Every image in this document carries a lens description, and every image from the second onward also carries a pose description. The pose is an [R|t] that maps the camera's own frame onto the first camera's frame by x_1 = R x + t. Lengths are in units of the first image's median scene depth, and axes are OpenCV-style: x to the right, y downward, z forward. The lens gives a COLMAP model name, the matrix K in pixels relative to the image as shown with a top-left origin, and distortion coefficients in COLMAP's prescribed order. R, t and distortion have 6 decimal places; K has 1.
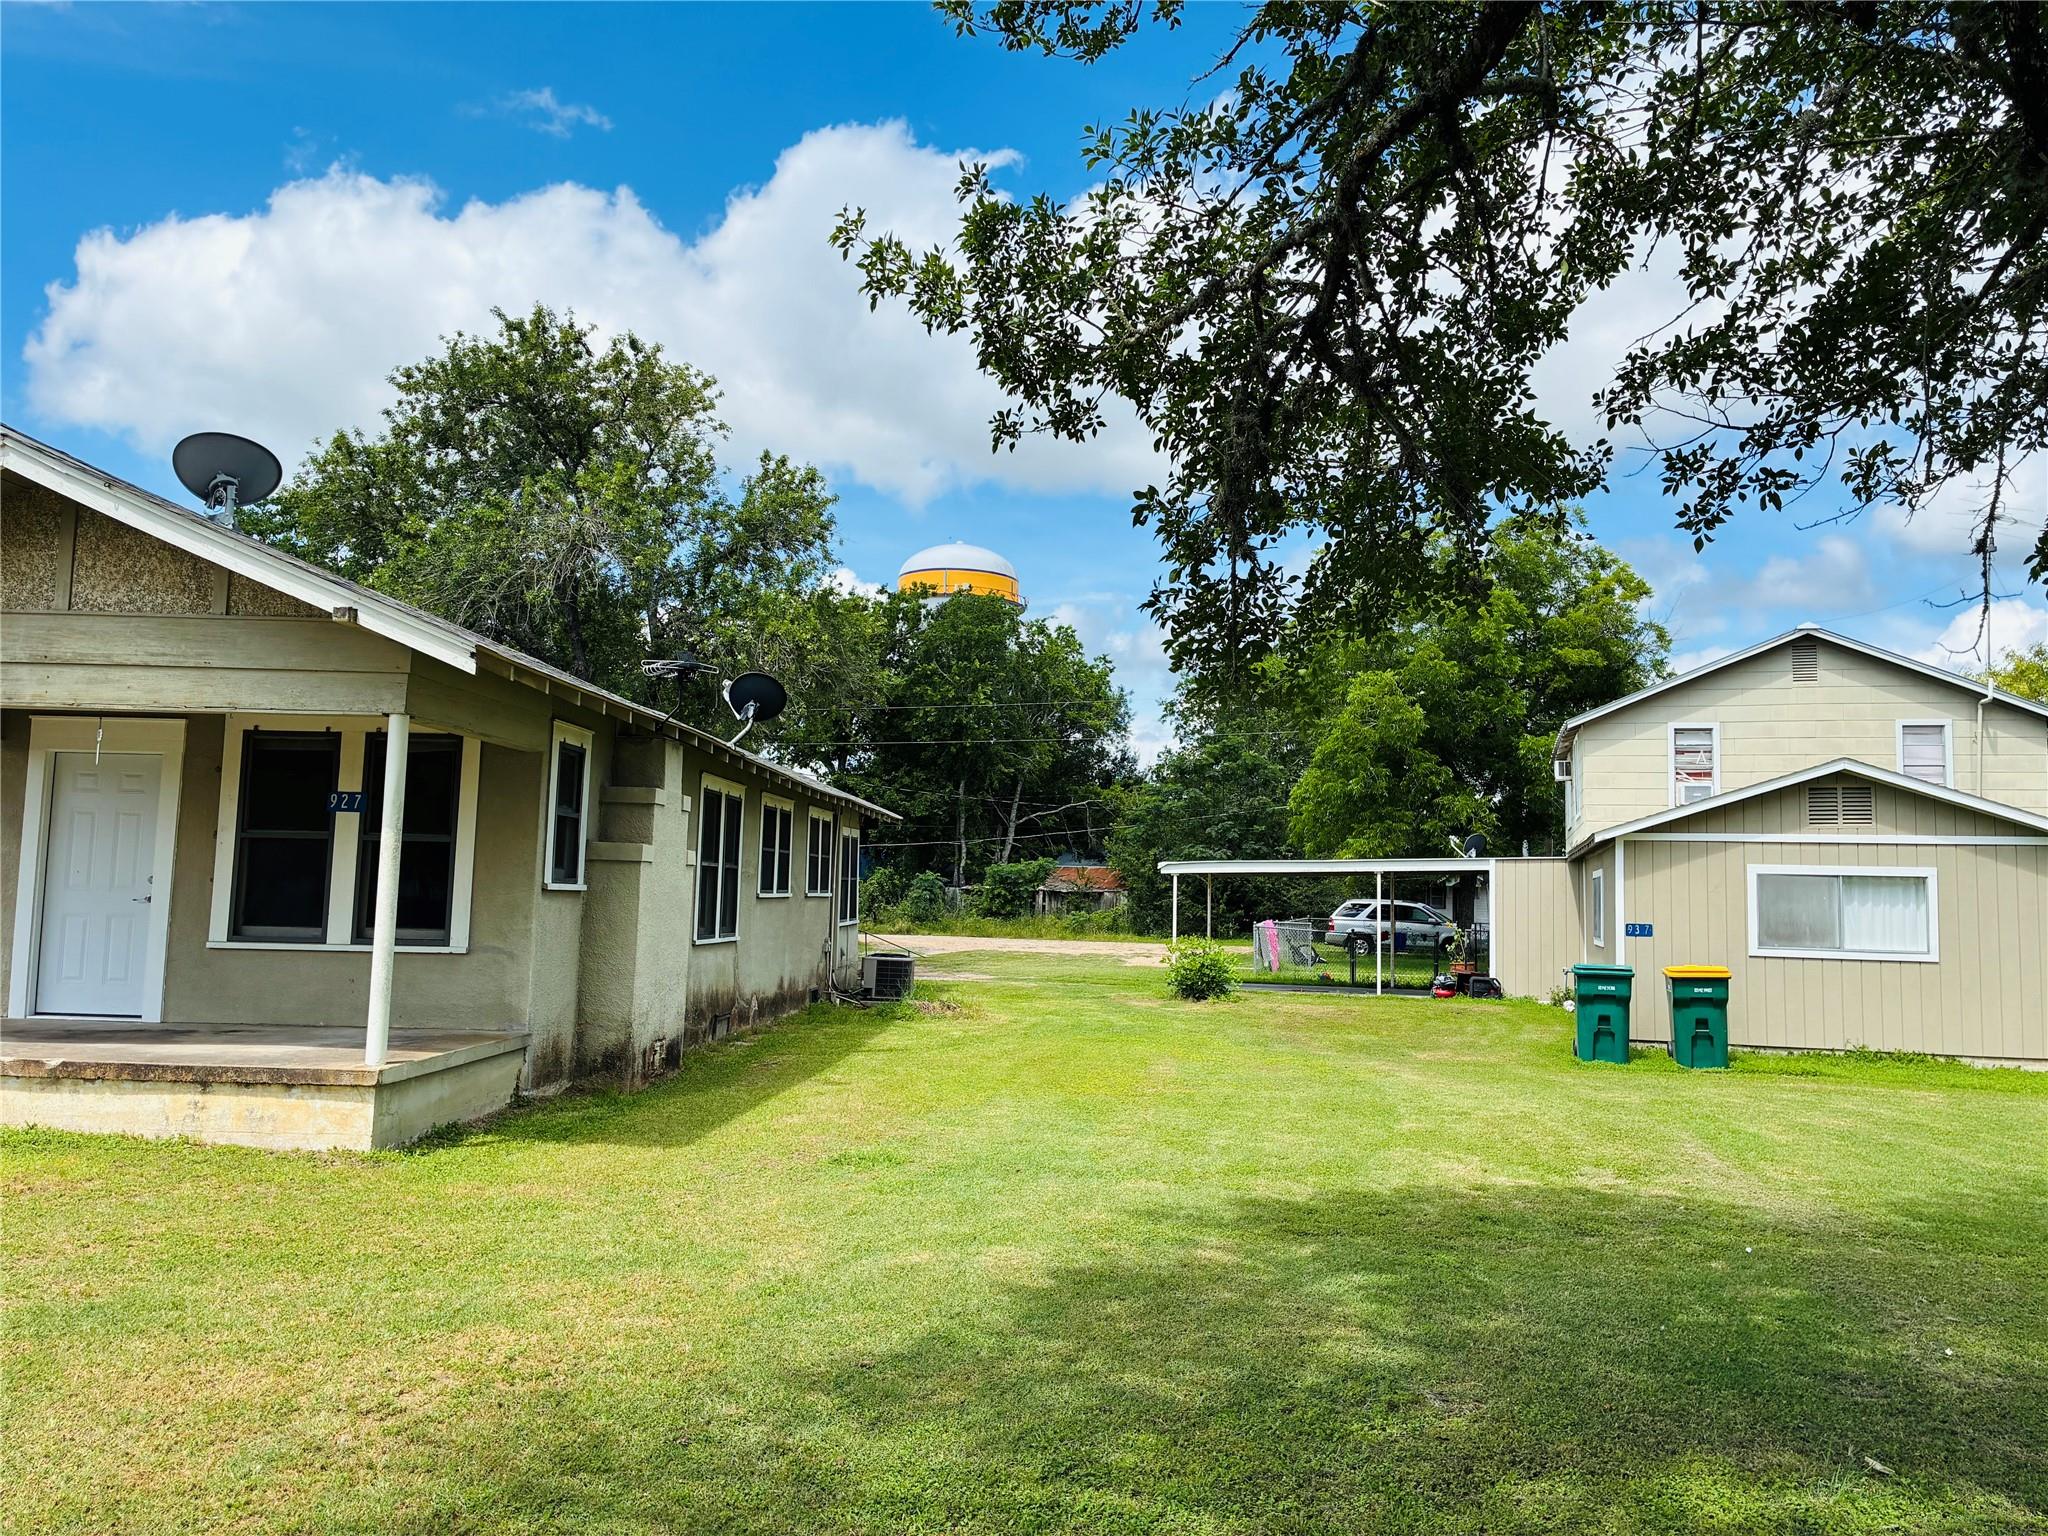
lens RADIAL K [[1525.9, 0, 1024.0], [0, 1525.9, 768.0], [0, 0, 1]] dist [0.162349, -0.181211]
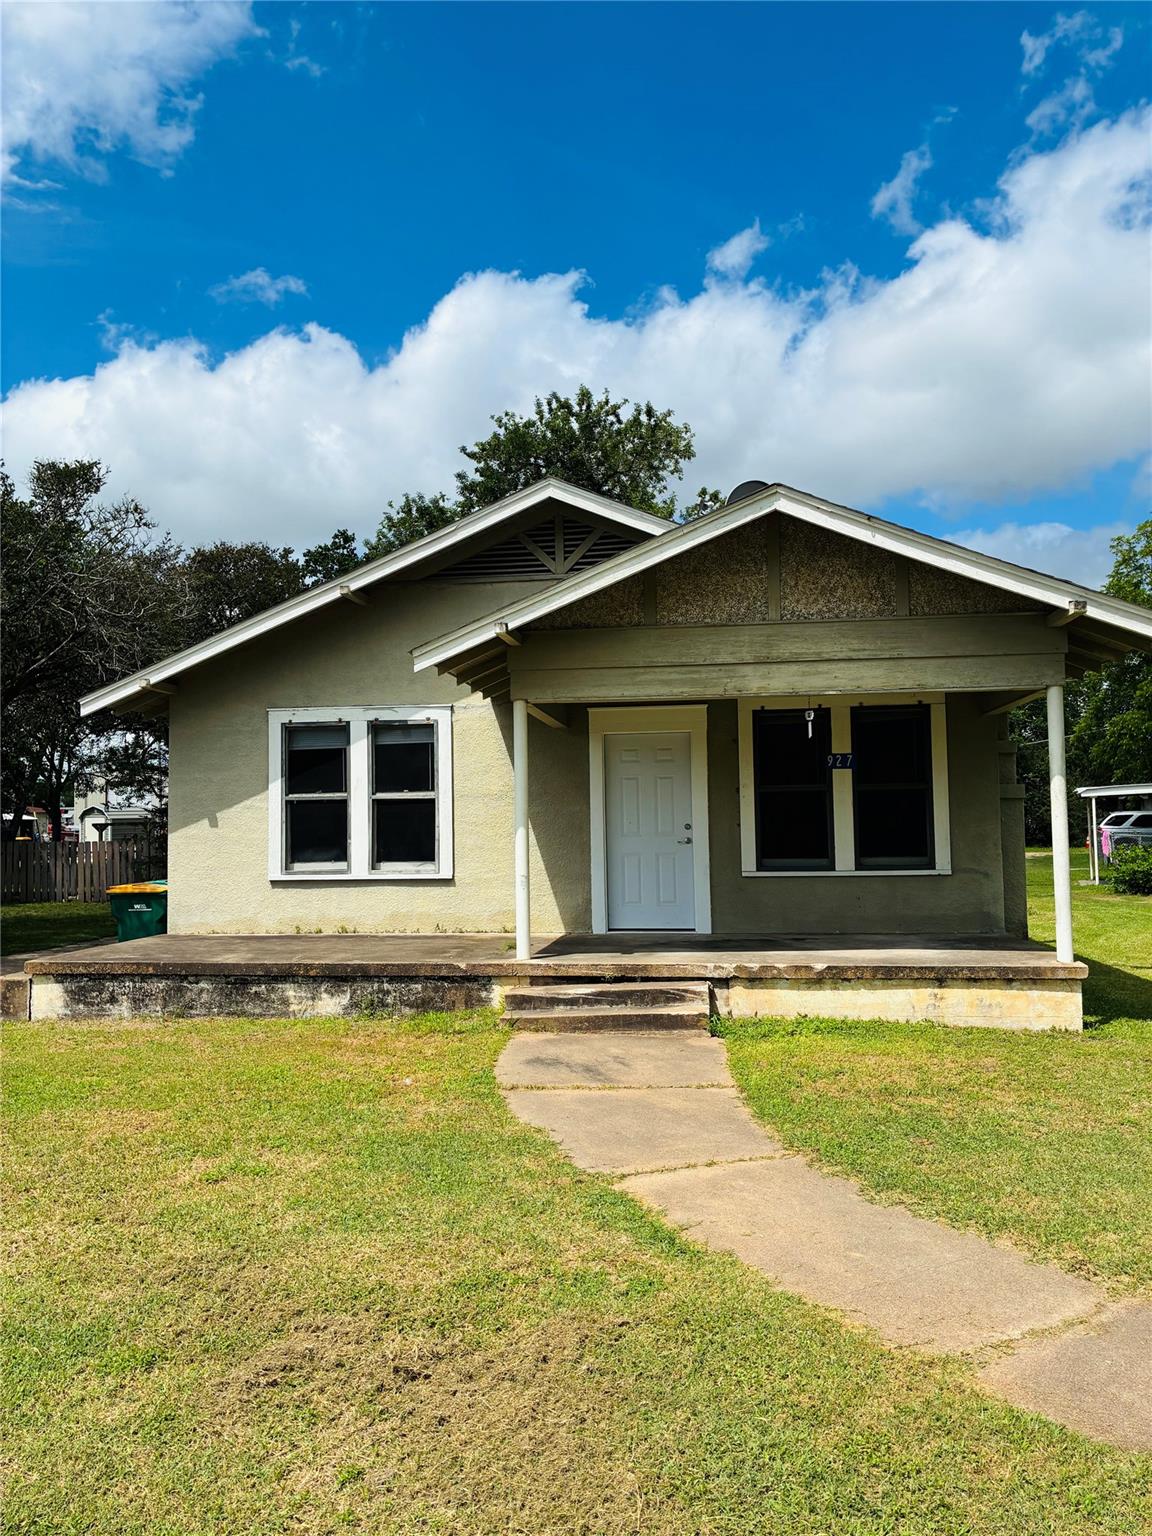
lens RADIAL K [[1140.6, 0, 576.0], [0, 1140.6, 768.0], [0, 0, 1]] dist [0.036935, 0.000307]
pose [[0.996992, -0.048209, -0.060685, -0.723126], [0.050284, 0.998185, 0.033138, -0.018372], [0.058978, -0.036090, 0.997607, 0.049947]]
